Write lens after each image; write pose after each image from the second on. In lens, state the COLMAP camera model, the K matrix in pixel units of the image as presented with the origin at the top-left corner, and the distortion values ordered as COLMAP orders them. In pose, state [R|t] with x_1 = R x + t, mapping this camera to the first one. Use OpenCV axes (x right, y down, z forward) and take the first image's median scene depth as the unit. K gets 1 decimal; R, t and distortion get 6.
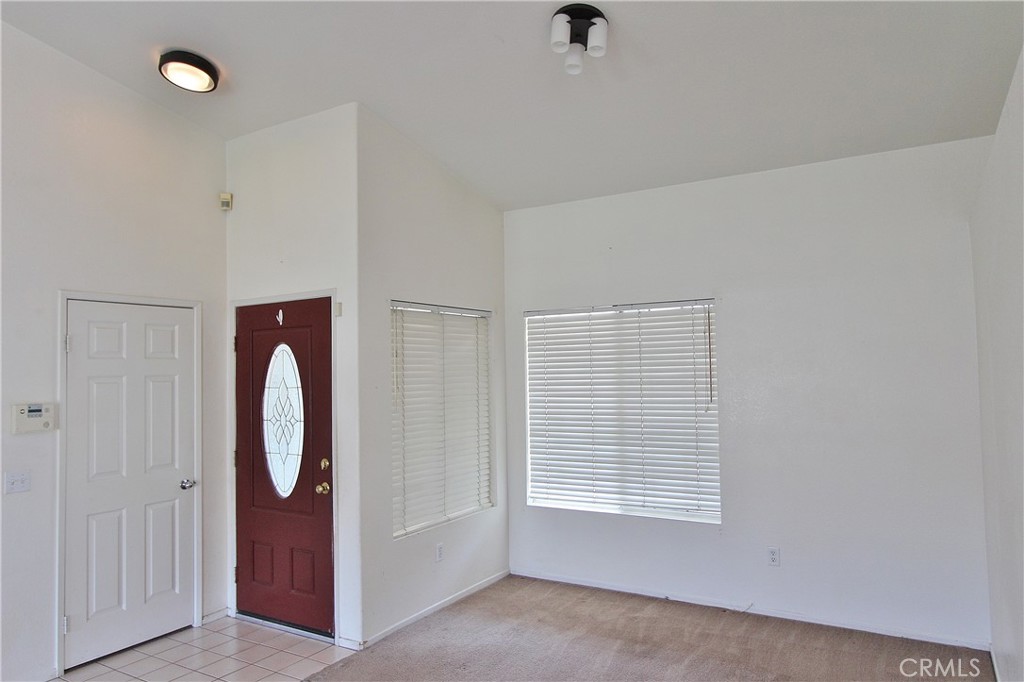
lens RADIAL K [[682.6, 0, 513.2], [0, 682.6, 348.3], [0, 0, 1]] dist [-0.007186, 0.000427]
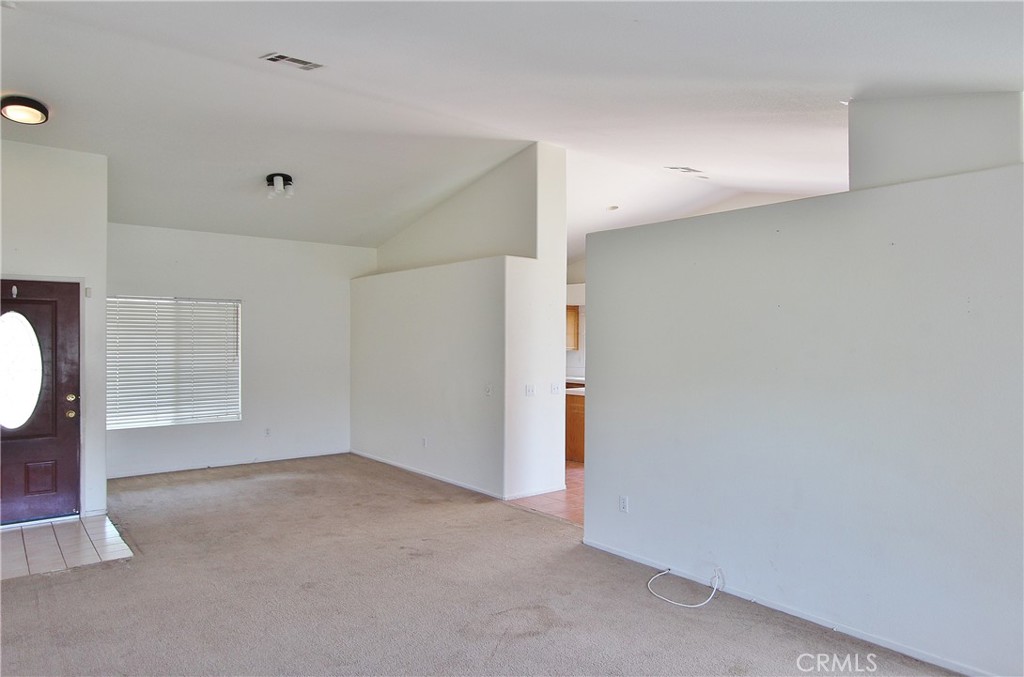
lens RADIAL K [[647.0, 0, 511.1], [0, 647.0, 341.2], [0, 0, 1]] dist [0.001714, 0.000231]
pose [[0.327791, 0.015911, 0.944616, -1.062224], [-0.042066, 0.999112, -0.002232, 0.011038], [-0.943813, -0.039004, 0.328170, -0.268672]]
